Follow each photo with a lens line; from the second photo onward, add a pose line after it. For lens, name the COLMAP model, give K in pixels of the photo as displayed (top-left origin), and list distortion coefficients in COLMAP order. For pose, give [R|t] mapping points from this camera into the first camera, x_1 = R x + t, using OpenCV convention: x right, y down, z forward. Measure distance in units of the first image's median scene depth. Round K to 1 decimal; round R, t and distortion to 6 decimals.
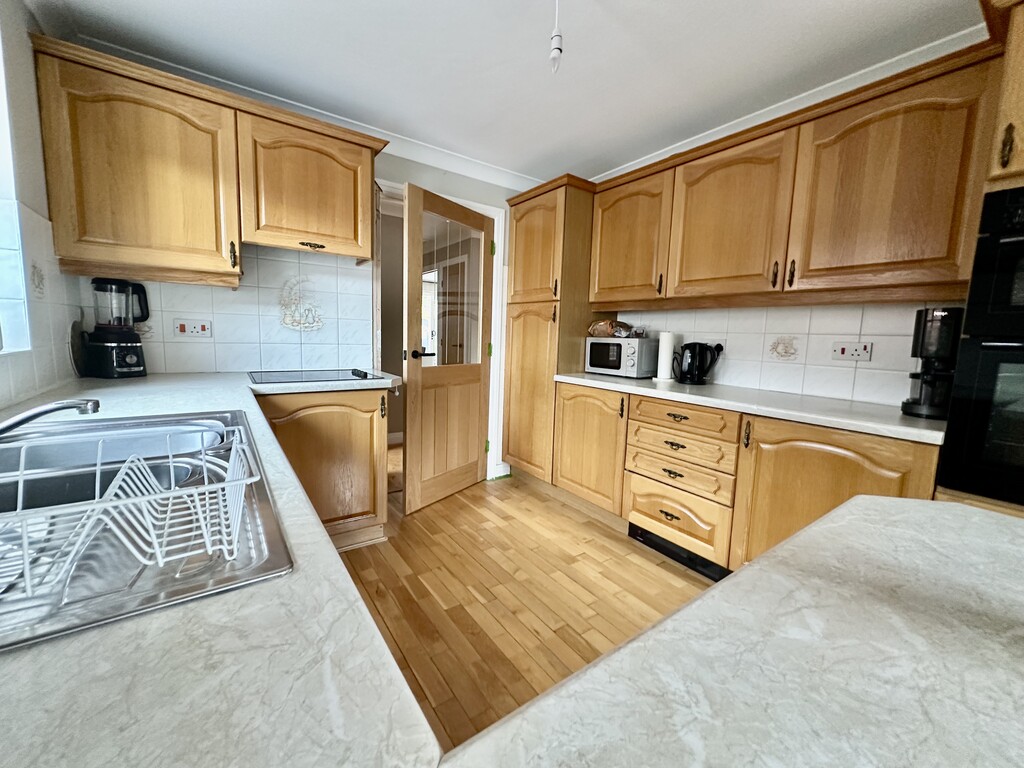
lens RADIAL K [[408.8, 0, 510.2], [0, 408.8, 381.7], [0, 0, 1]] dist [-0.001145, 0.000278]
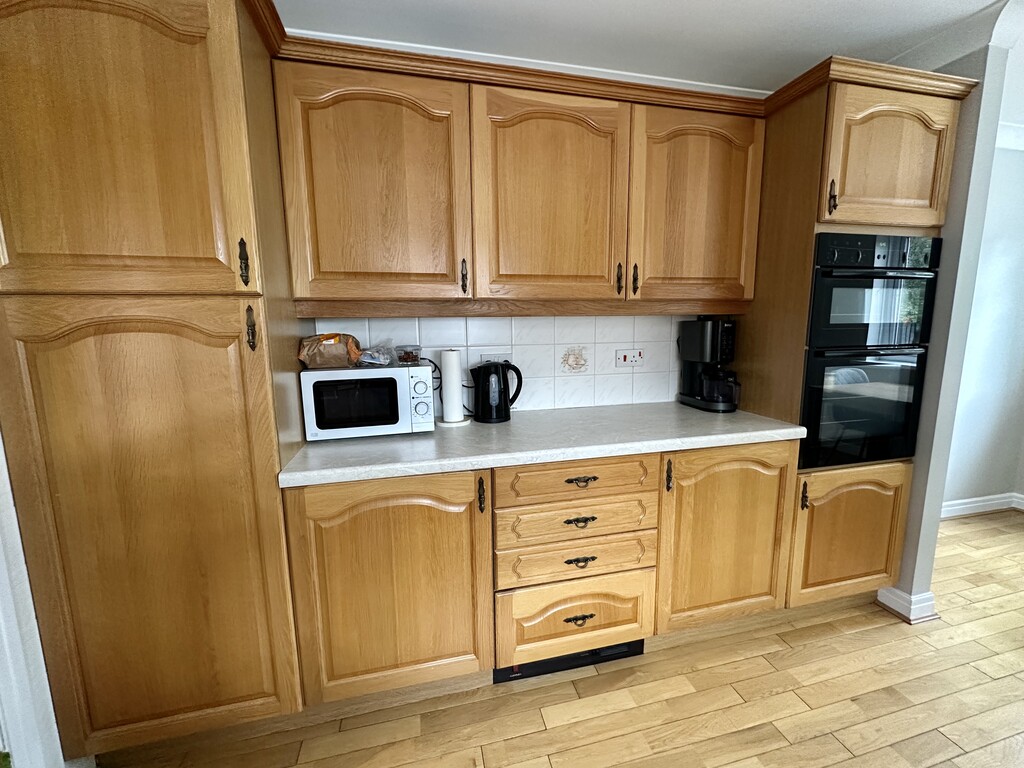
lens RADIAL K [[408.8, 0, 510.2], [0, 408.8, 381.7], [0, 0, 1]] dist [-0.001145, 0.000278]
pose [[0.374718, -0.166093, 0.912140, -0.219472], [0.134732, 0.983134, 0.123671, -0.169497], [-0.917297, 0.076552, 0.390776, 0.806082]]
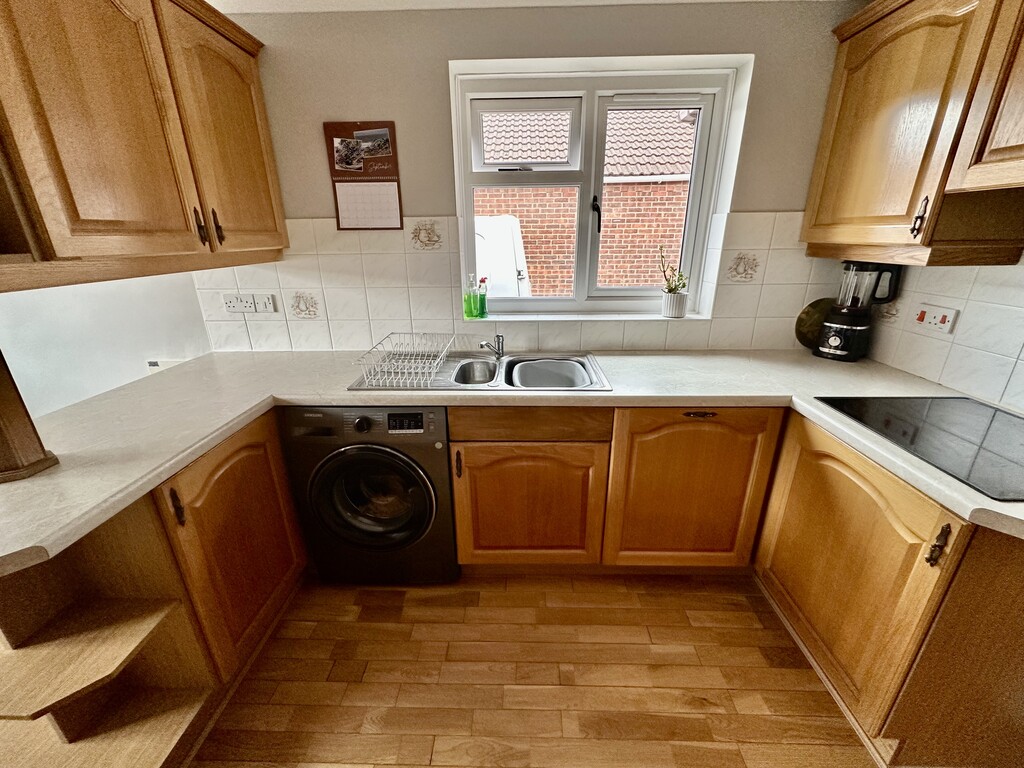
lens RADIAL K [[408.8, 0, 510.2], [0, 408.8, 381.7], [0, 0, 1]] dist [-0.001145, 0.000278]
pose [[-0.603417, 0.245983, -0.758539, 0.263299], [-0.100288, 0.920272, 0.378209, -0.224252], [0.791095, 0.304290, -0.530638, 0.813767]]
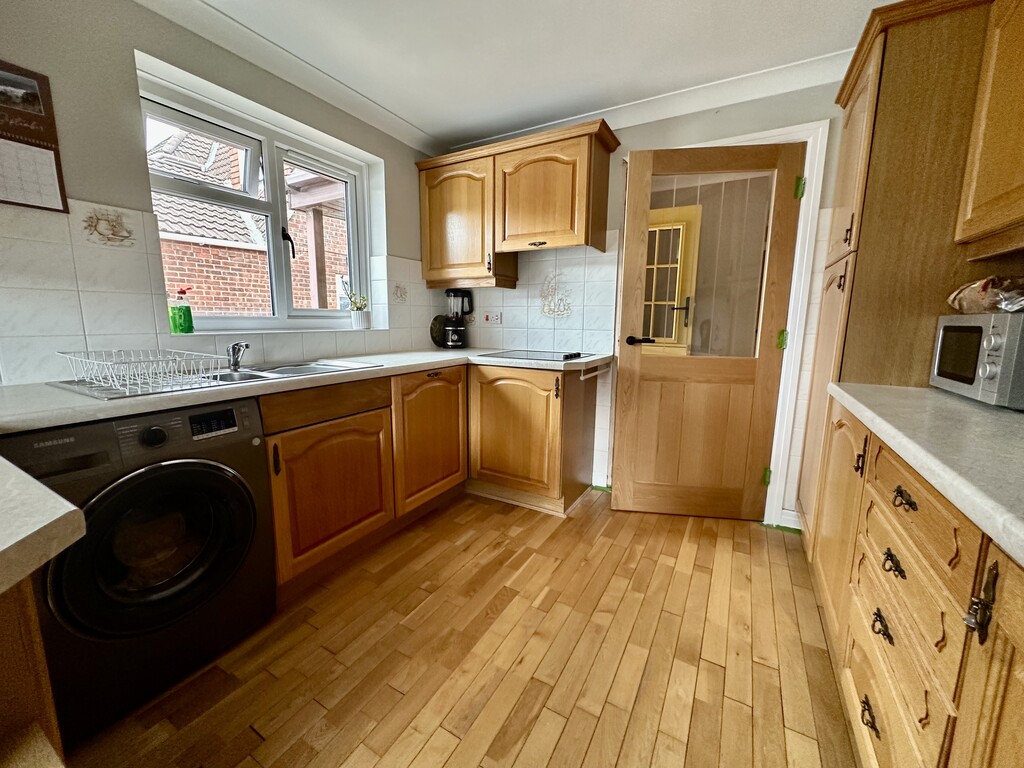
lens RADIAL K [[408.8, 0, 510.2], [0, 408.8, 381.7], [0, 0, 1]] dist [-0.001145, 0.000278]
pose [[0.417800, 0.110473, -0.901798, 0.580500], [-0.099360, 0.992182, 0.075513, -0.021193], [0.903090, 0.058053, 0.425510, 0.447496]]
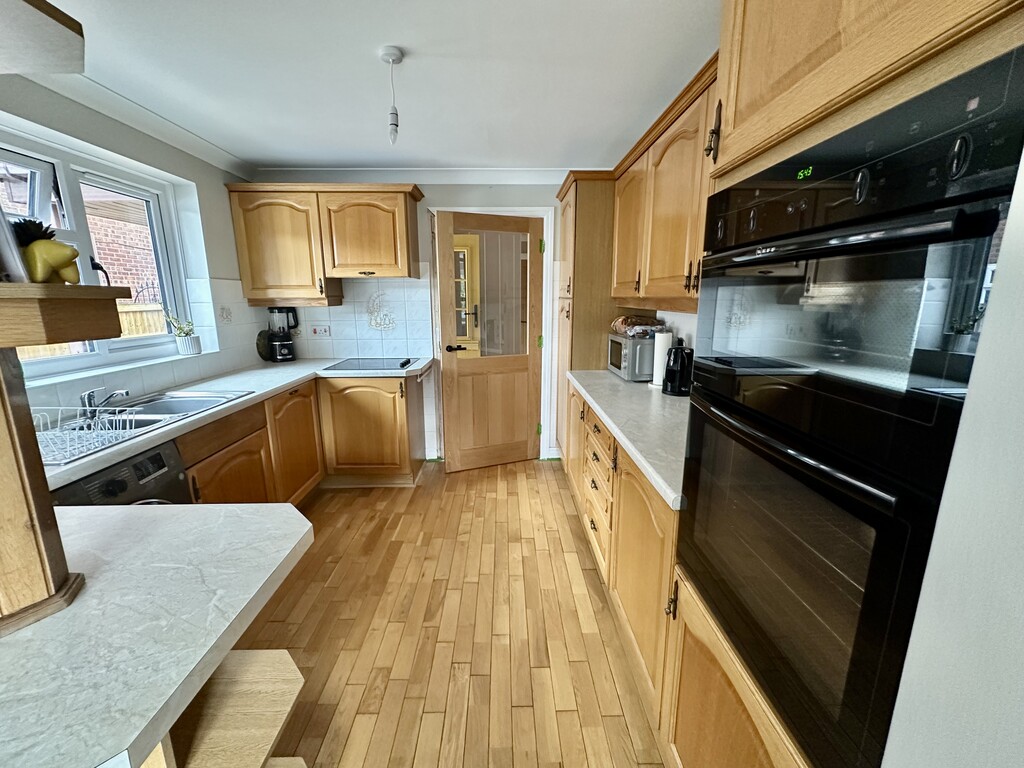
lens RADIAL K [[408.8, 0, 510.2], [0, 408.8, 381.7], [0, 0, 1]] dist [-0.001145, 0.000278]
pose [[0.823141, 0.079957, -0.562180, 0.751114], [-0.034284, 0.995229, 0.091349, -0.103329], [0.566801, -0.055919, 0.821954, 0.089269]]
